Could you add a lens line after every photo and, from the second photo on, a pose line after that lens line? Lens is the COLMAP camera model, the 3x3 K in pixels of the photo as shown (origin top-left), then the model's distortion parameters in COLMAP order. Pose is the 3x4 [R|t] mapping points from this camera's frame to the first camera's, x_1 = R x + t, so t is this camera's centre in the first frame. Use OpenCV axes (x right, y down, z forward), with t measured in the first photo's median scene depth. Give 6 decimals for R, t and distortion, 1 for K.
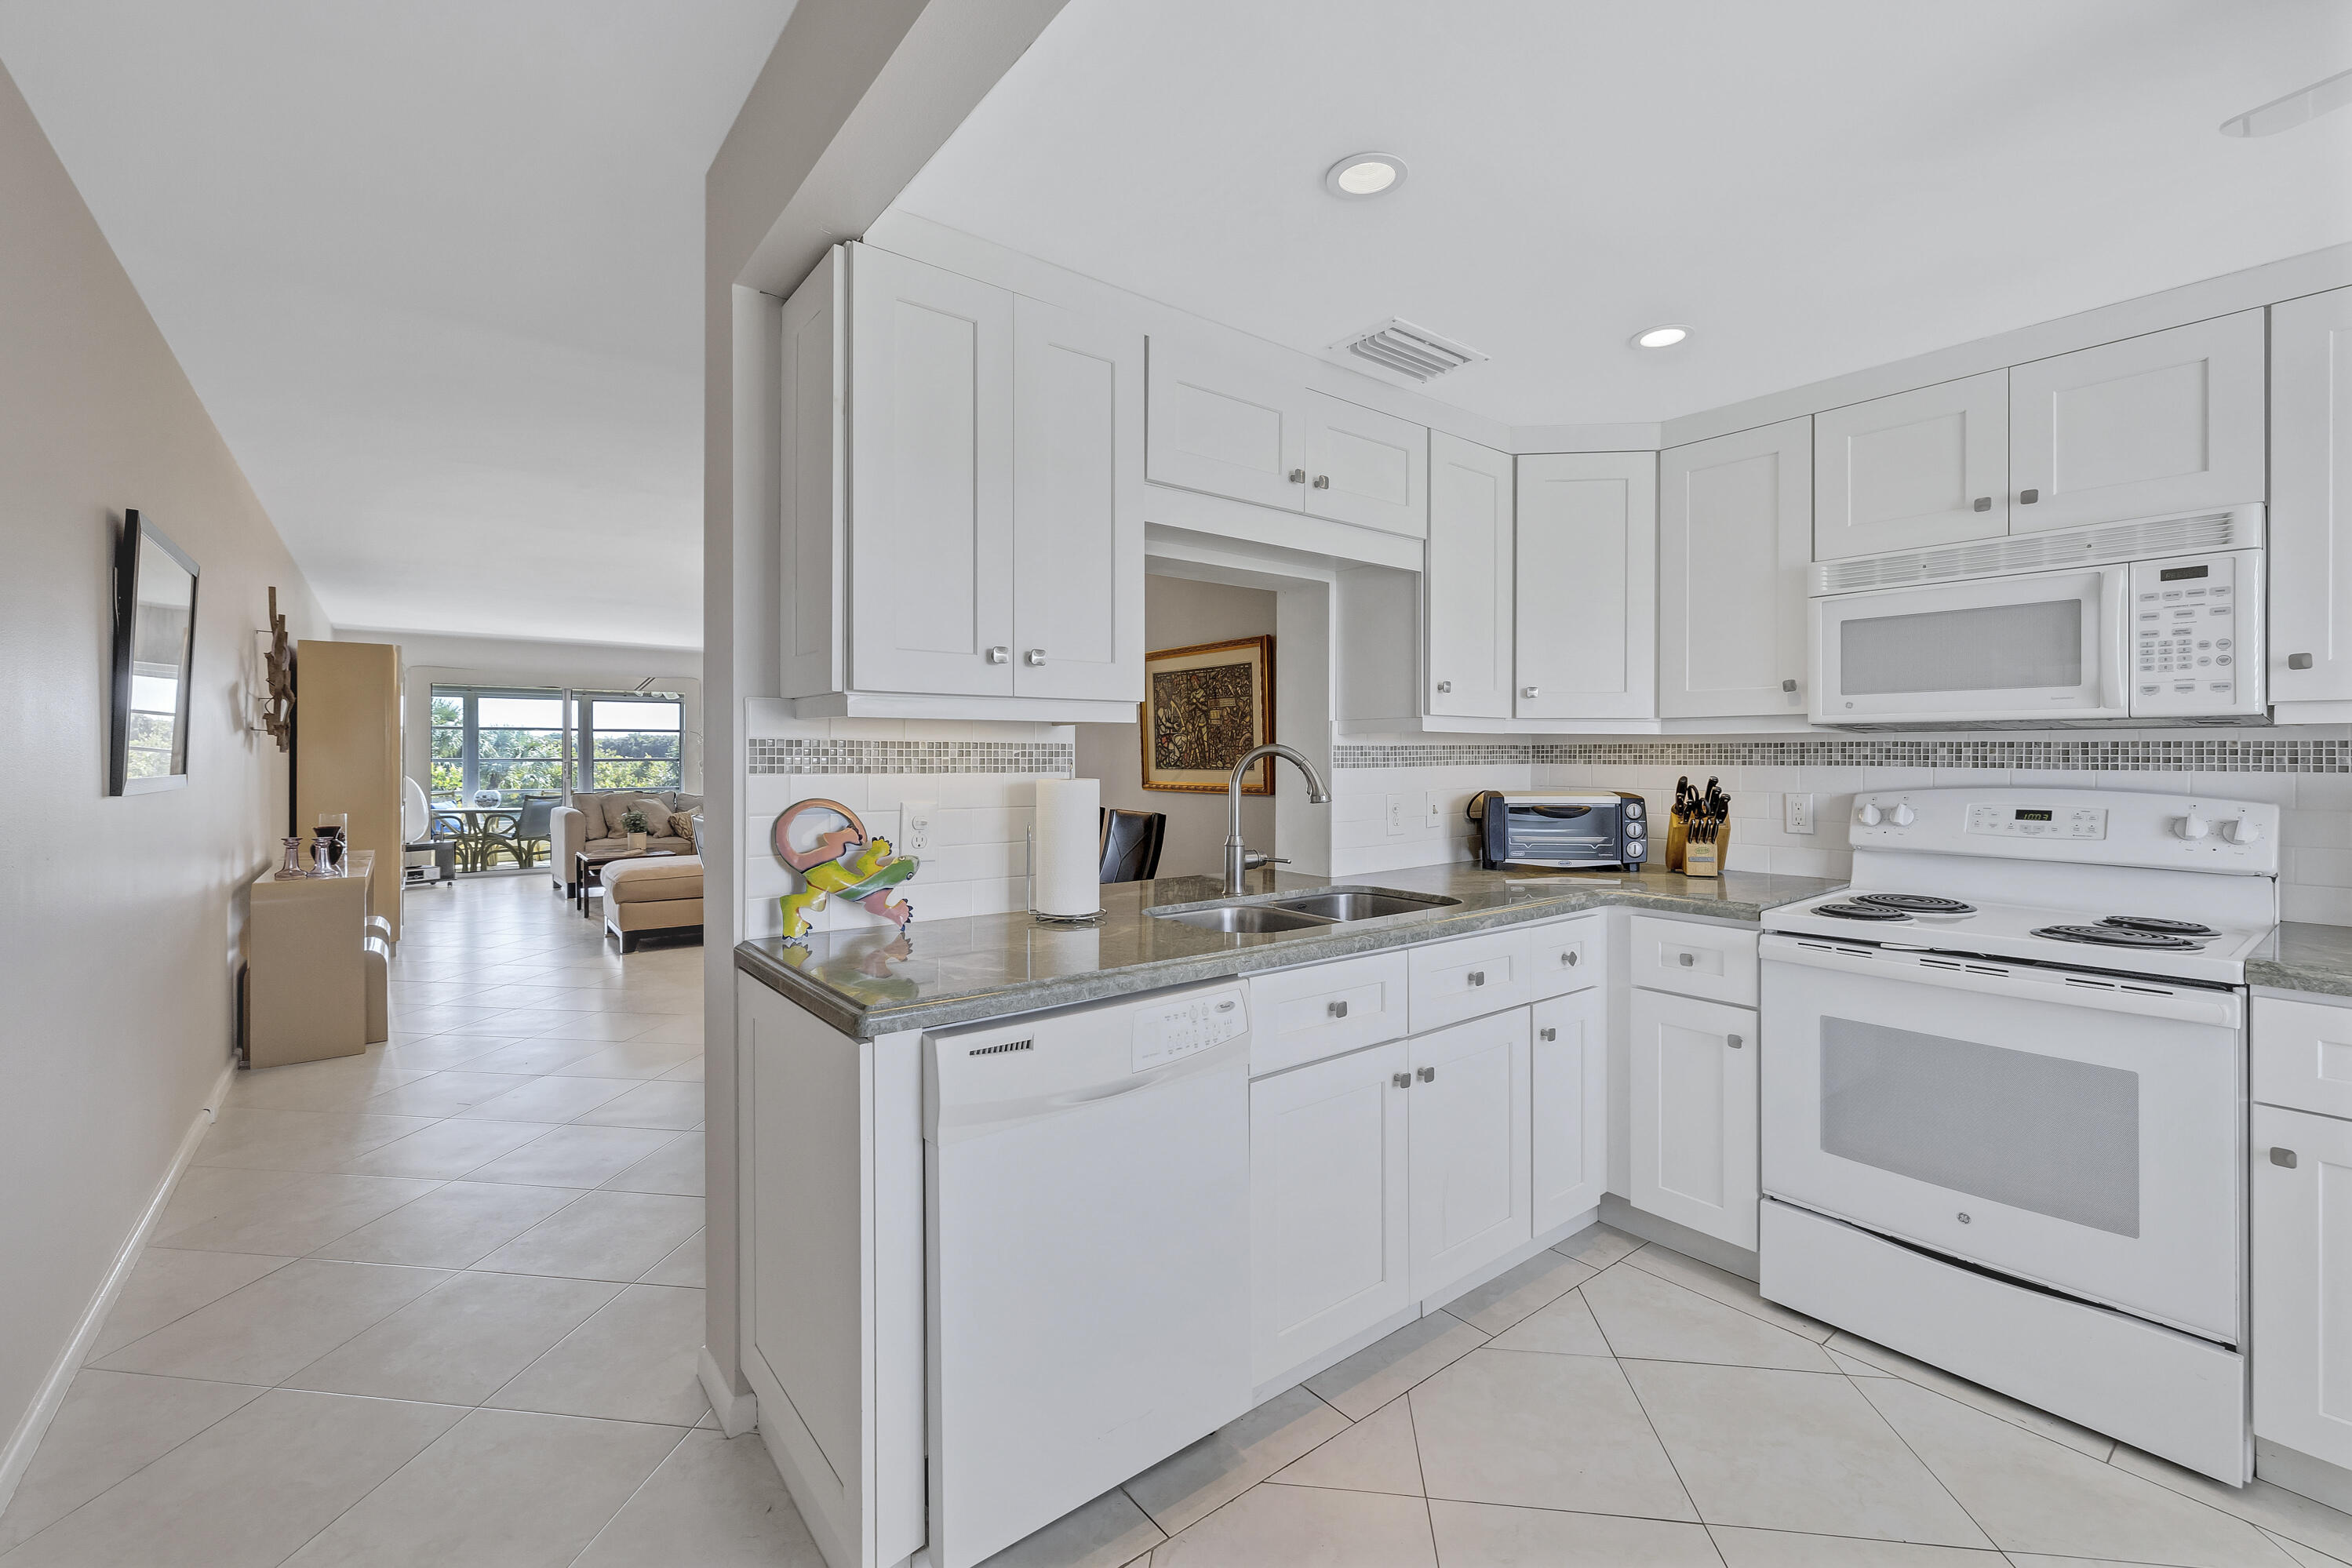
lens RADIAL K [[993.6, 0, 1170.4], [0, 993.6, 754.2], [0, 0, 1]] dist [0.002054, 0.000317]
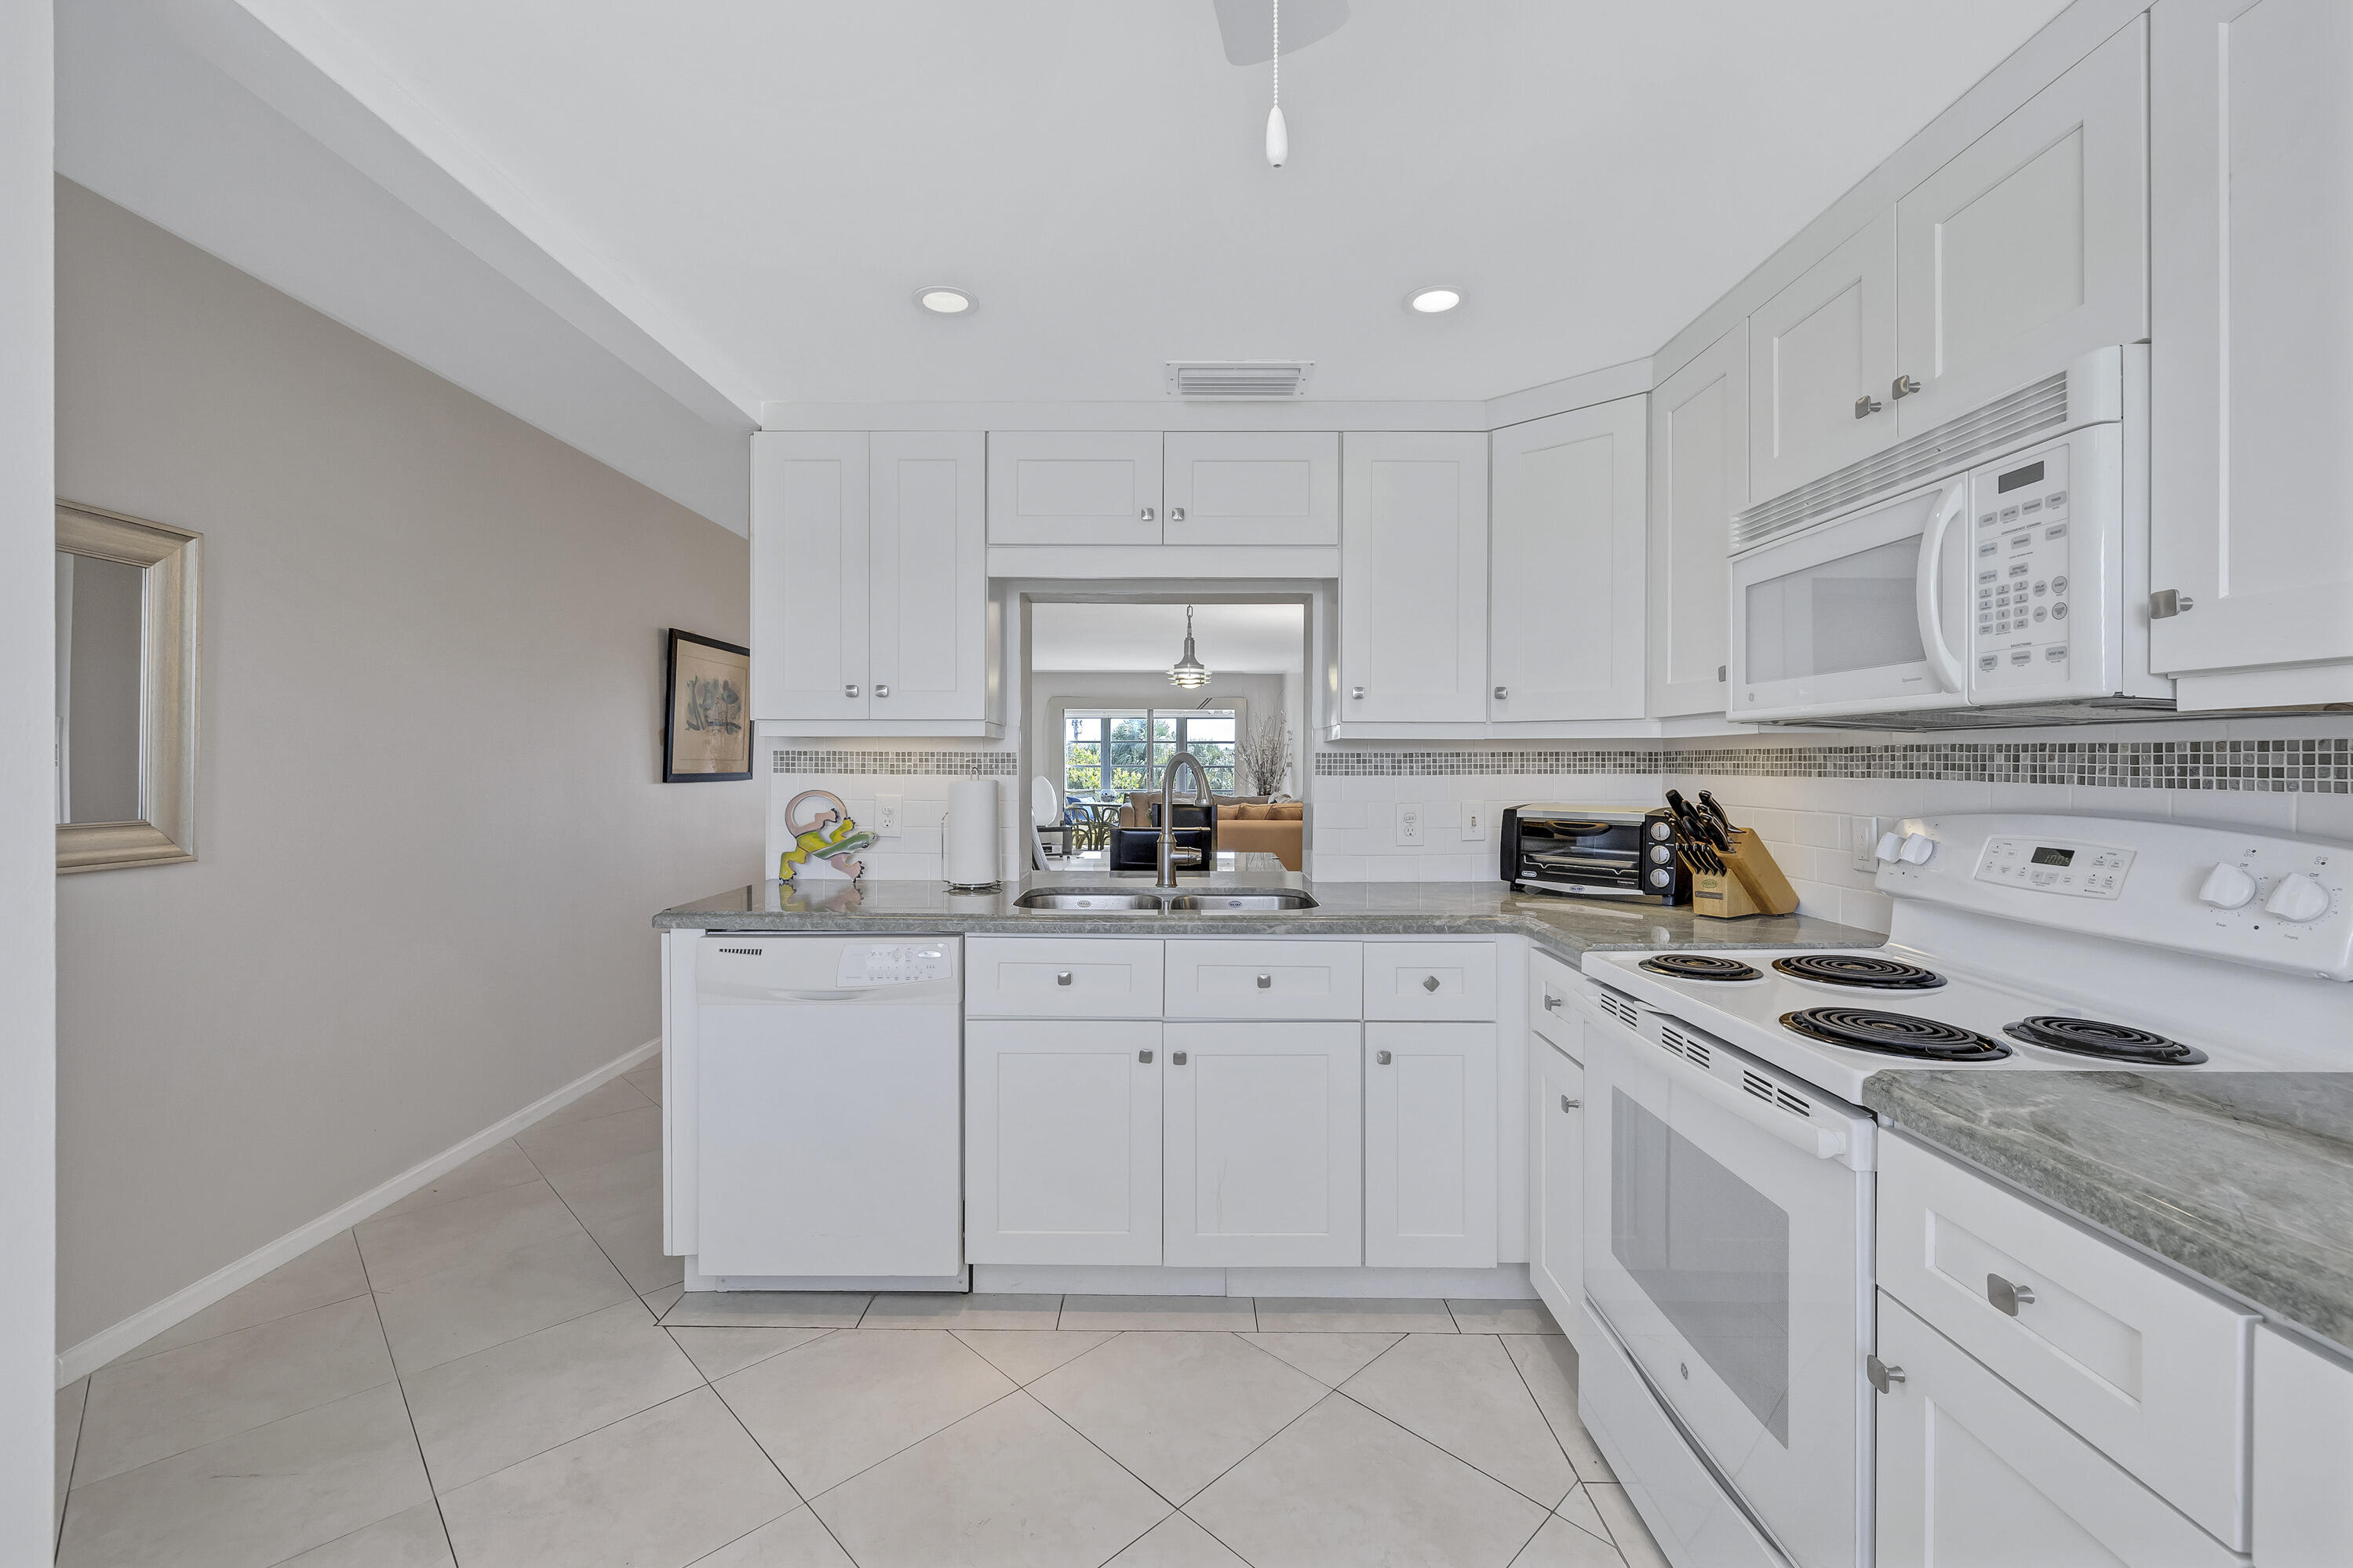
lens RADIAL K [[986.5, 0, 1154.7], [0, 986.5, 762.8], [0, 0, 1]] dist [-0.000608, 0.000067]
pose [[0.778167, 0.002086, -0.628054, 0.767227], [-0.002023, 0.999998, 0.000815, 0.000892], [0.628054, 0.000636, 0.778169, 0.127149]]
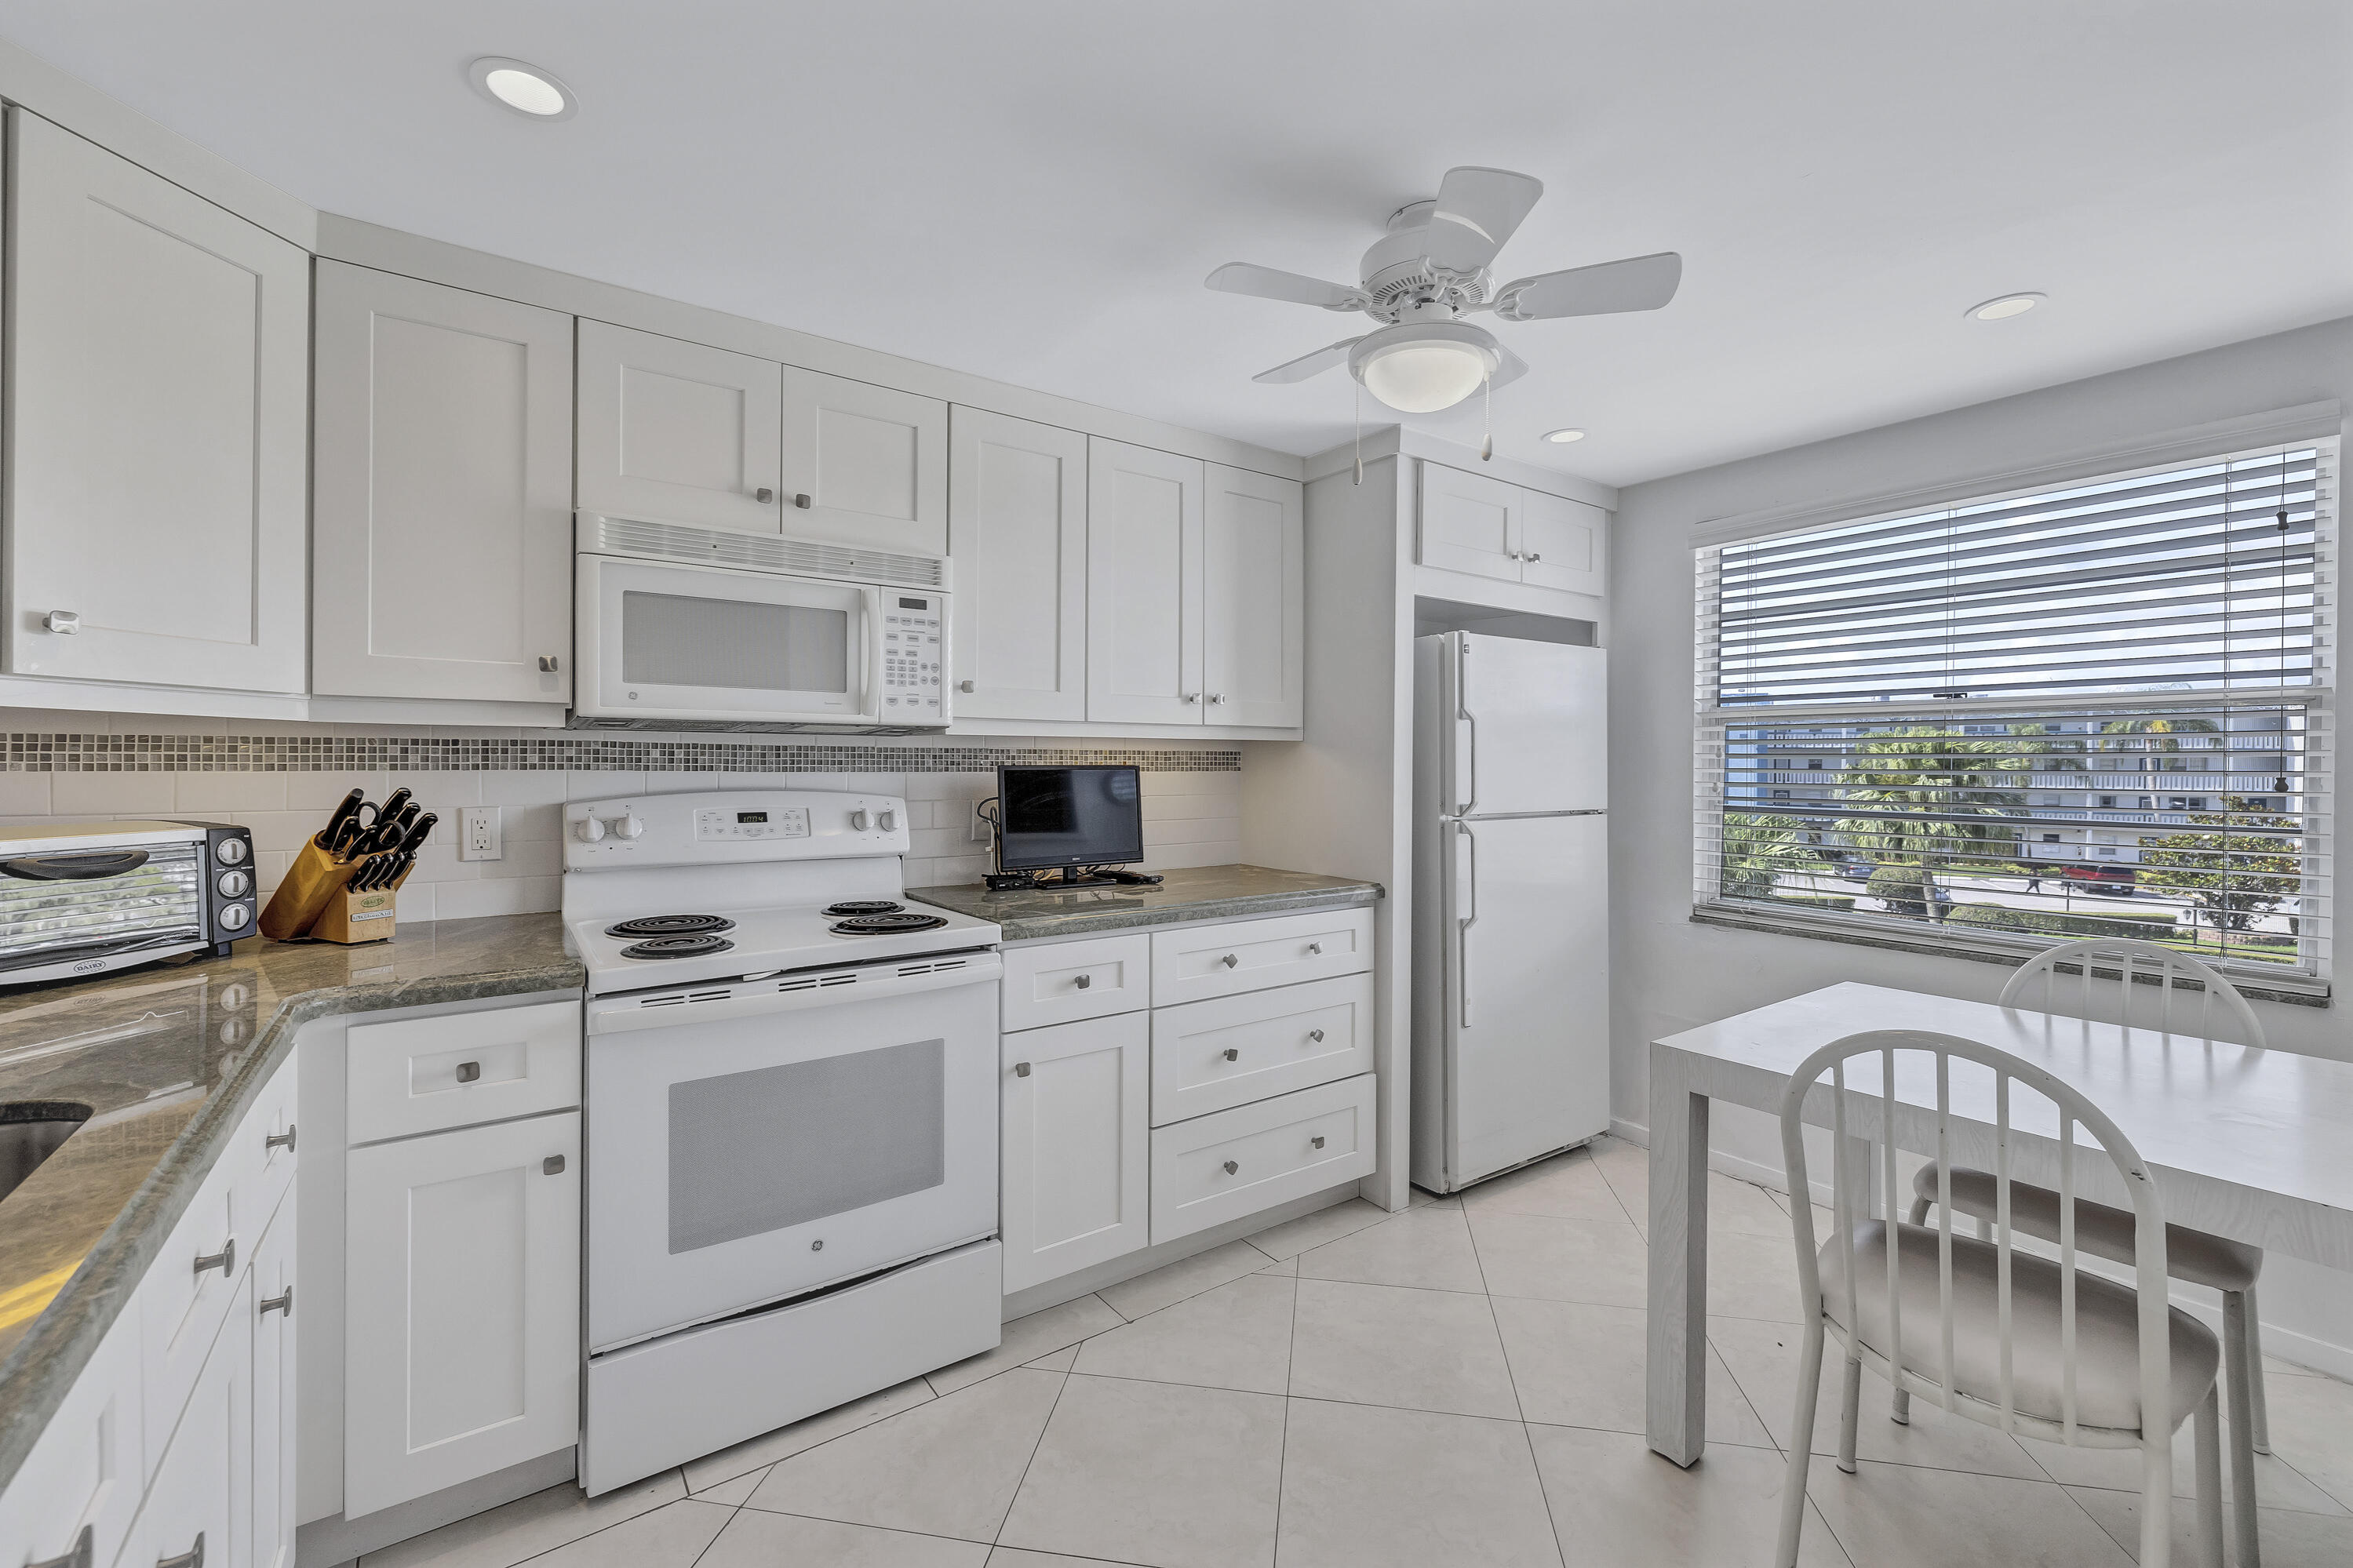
lens RADIAL K [[979.9, 0, 1175.3], [0, 979.9, 762.9], [0, 0, 1]] dist [-0.000459, 0.000243]
pose [[0.041259, -0.002040, 0.999146, -0.097674], [-0.005405, 0.999983, 0.002265, 0.001396], [-0.999134, -0.005494, 0.041248, 0.501218]]
